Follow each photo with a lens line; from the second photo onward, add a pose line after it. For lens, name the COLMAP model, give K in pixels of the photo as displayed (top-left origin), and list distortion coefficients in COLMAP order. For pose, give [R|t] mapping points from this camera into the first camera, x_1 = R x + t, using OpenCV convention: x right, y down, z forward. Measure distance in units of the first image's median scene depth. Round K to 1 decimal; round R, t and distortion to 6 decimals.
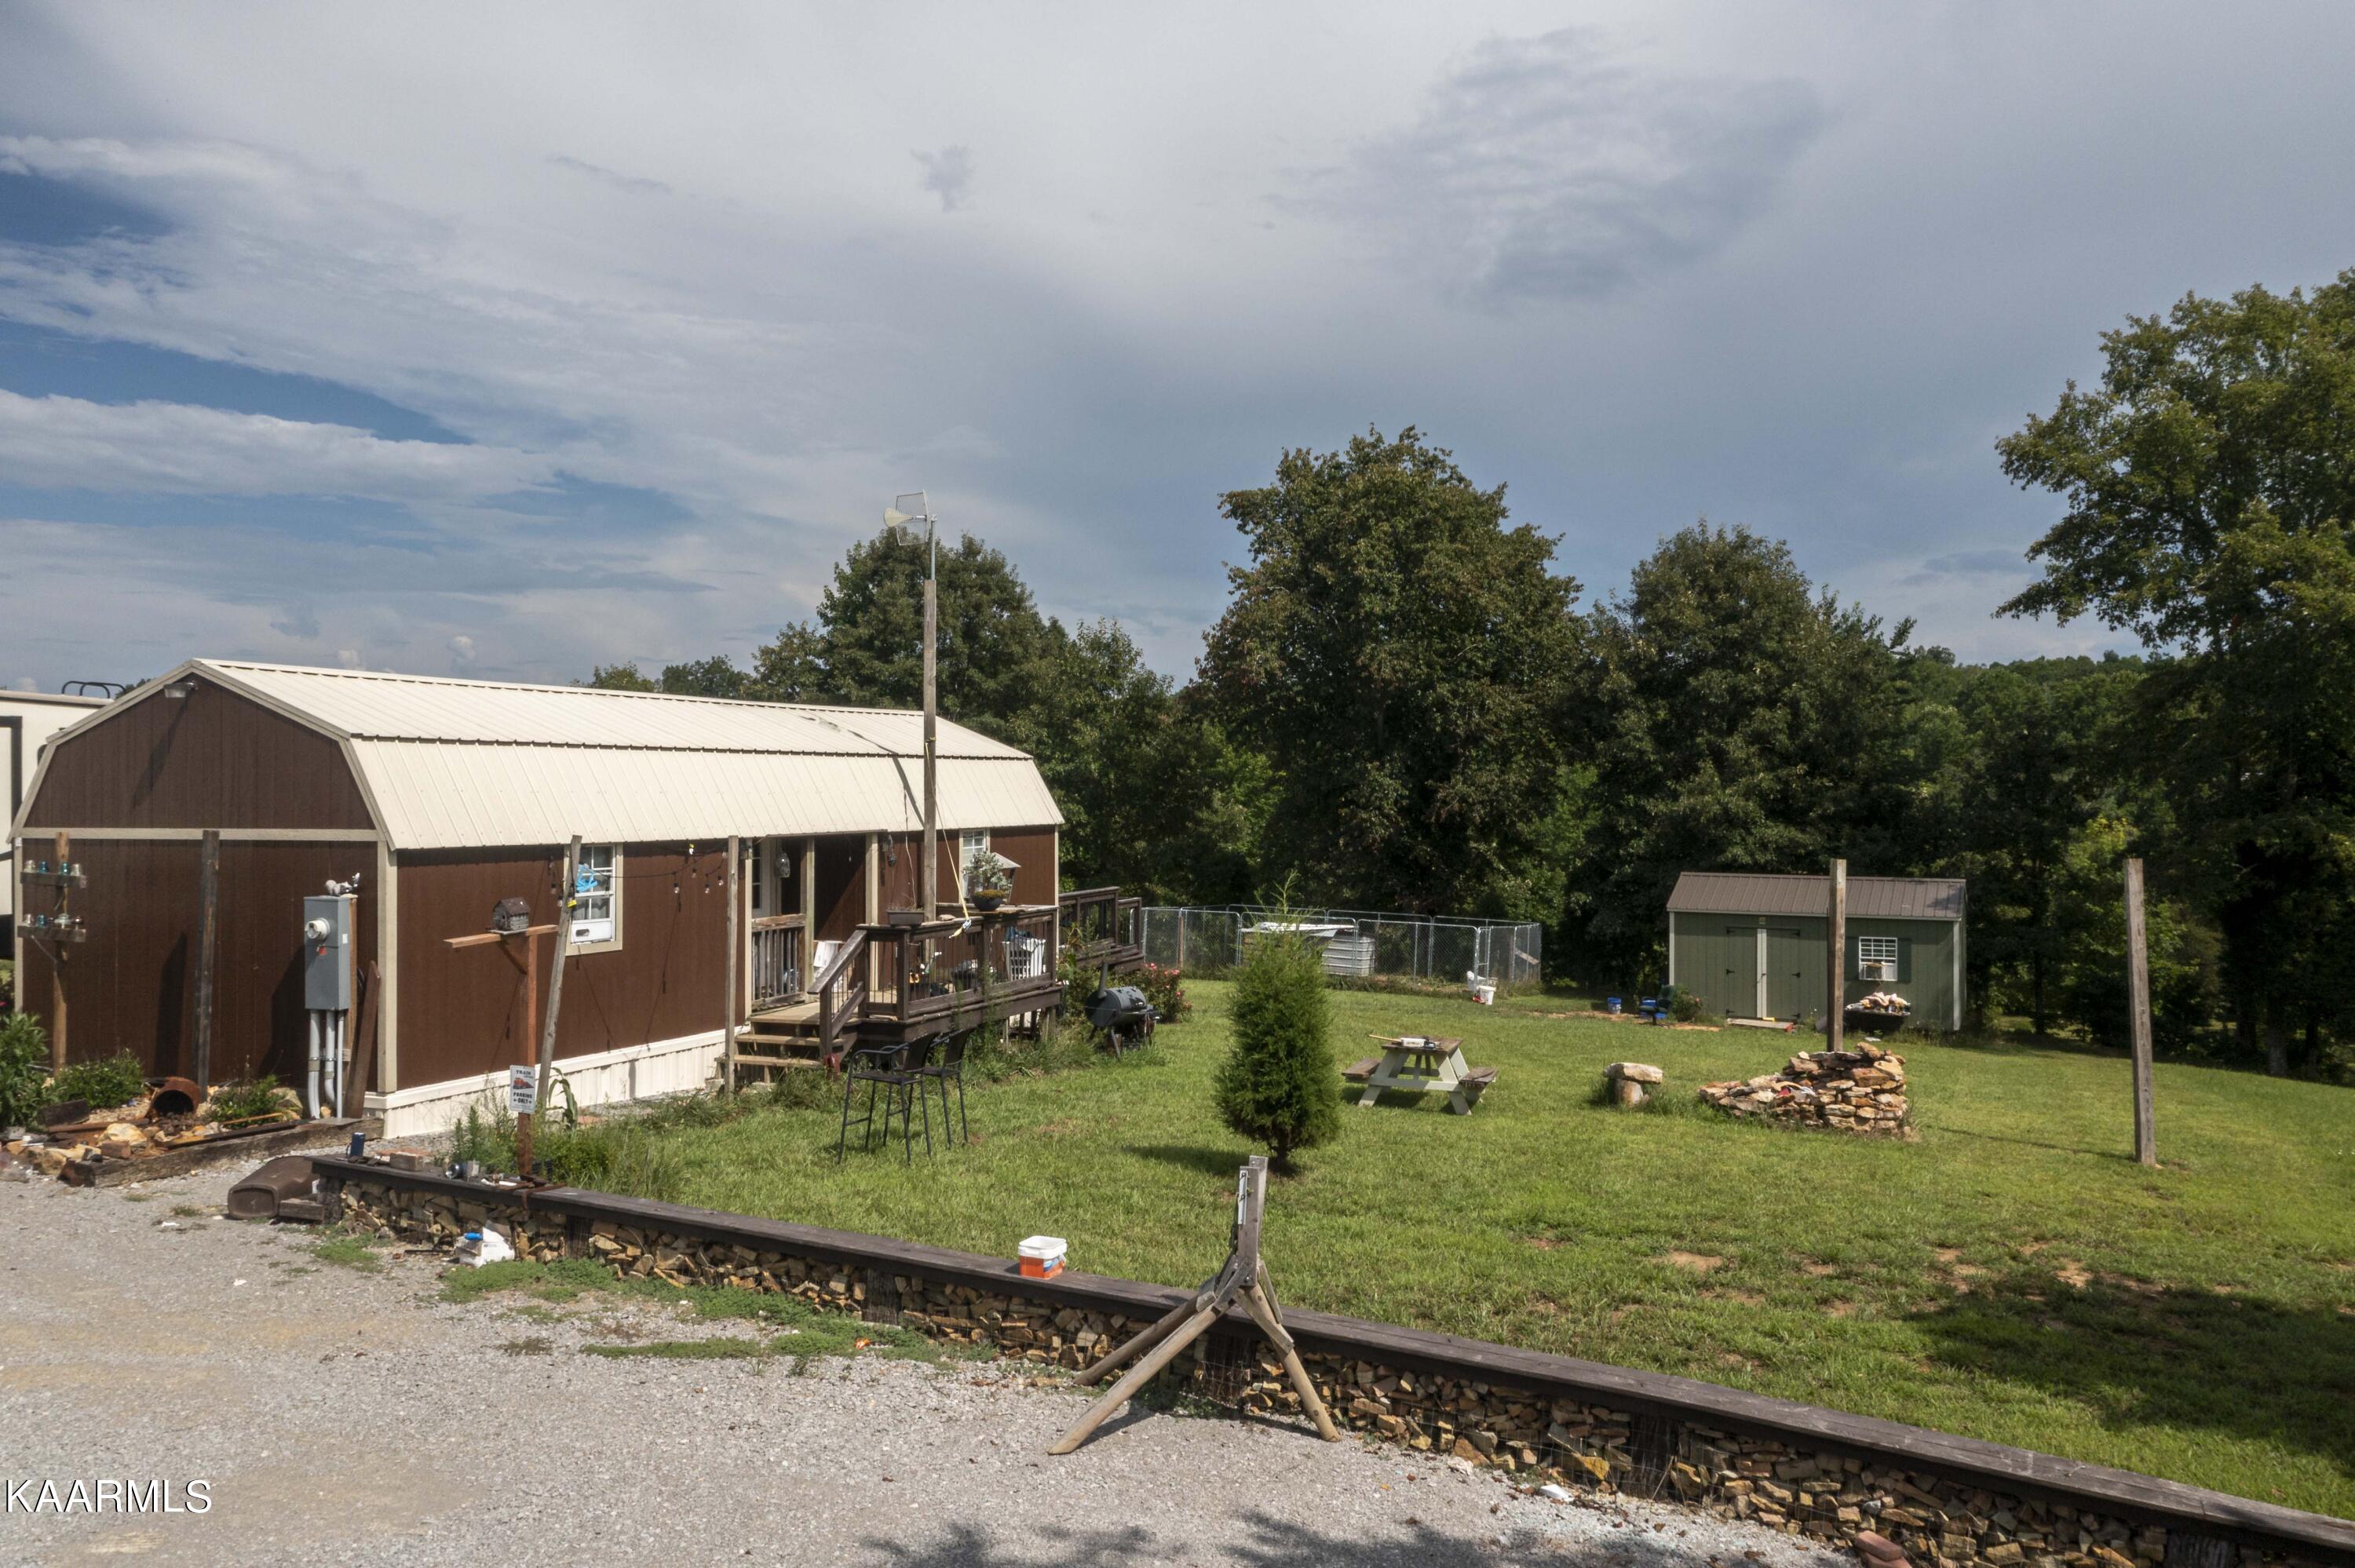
lens RADIAL K [[1858.3, 0, 1166.7], [0, 1858.3, 799.2], [0, 0, 1]] dist [0.018536, 0.004069]
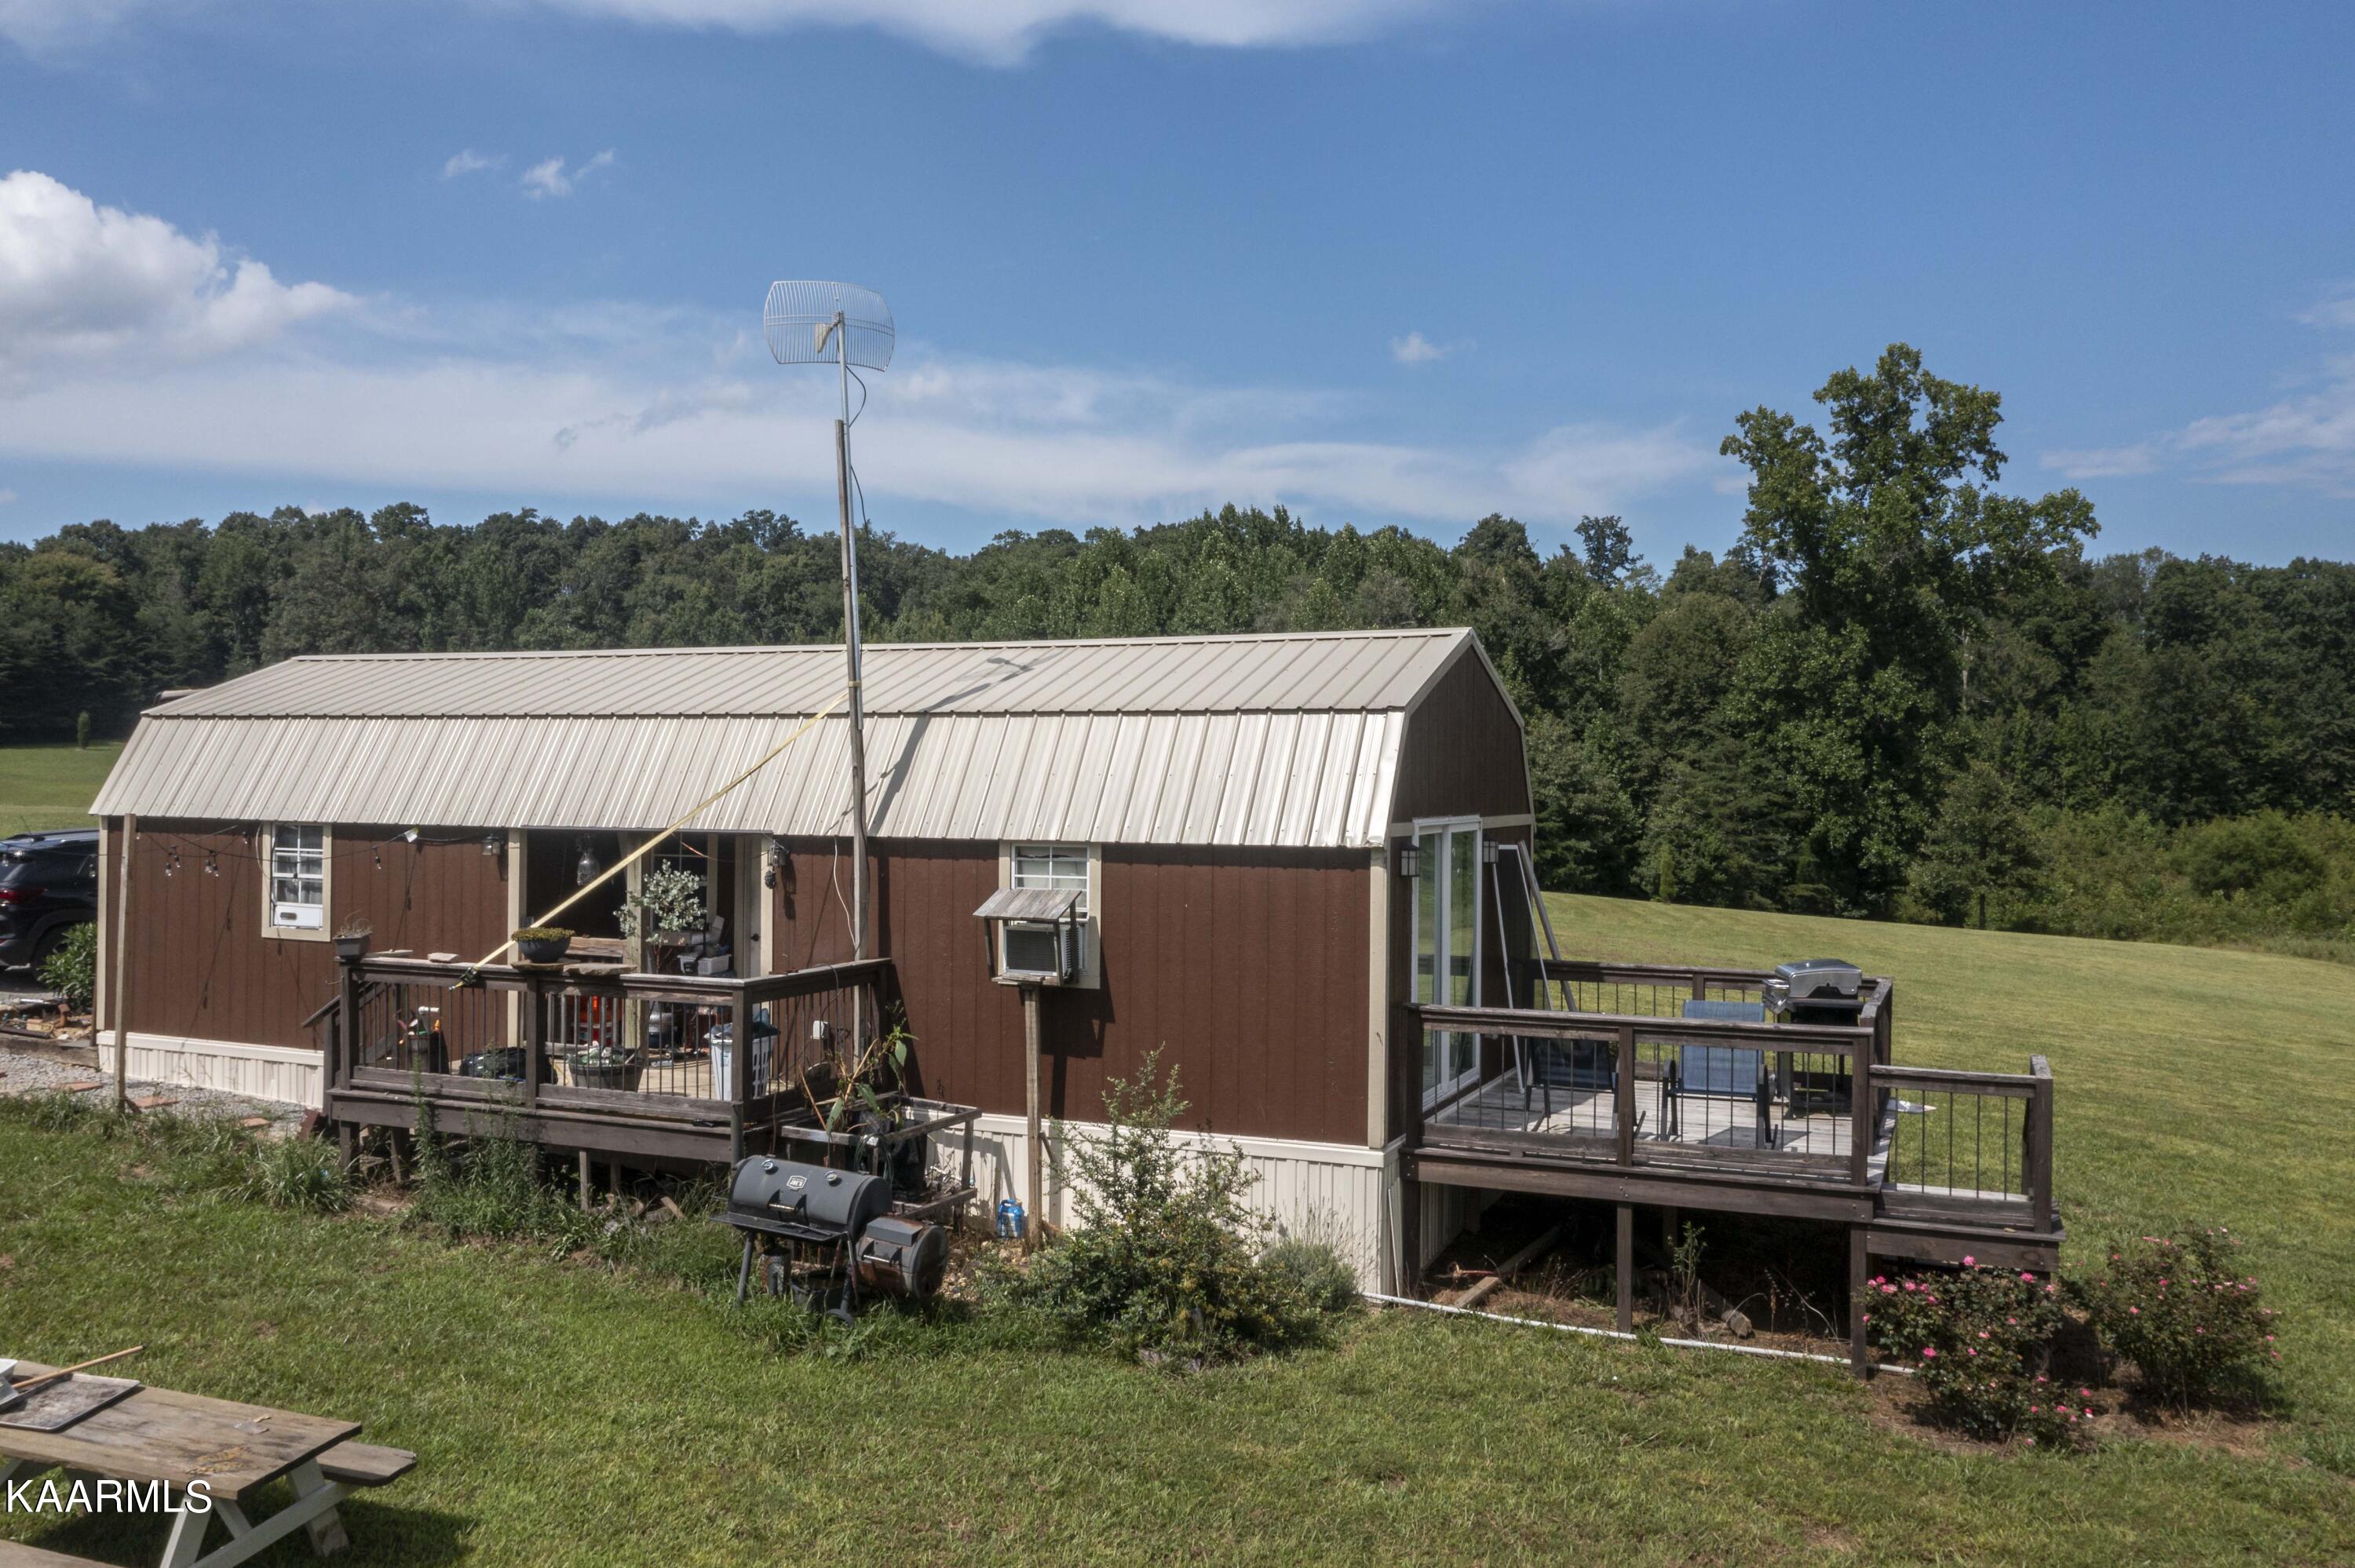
lens RADIAL K [[1858.3, 0, 1166.7], [0, 1858.3, 799.2], [0, 0, 1]] dist [0.018536, 0.004069]
pose [[-0.010899, 0.016708, -0.999801, 0.546956], [-0.014889, 0.999747, 0.016869, -0.008038], [0.999830, 0.015070, -0.010648, 1.289368]]
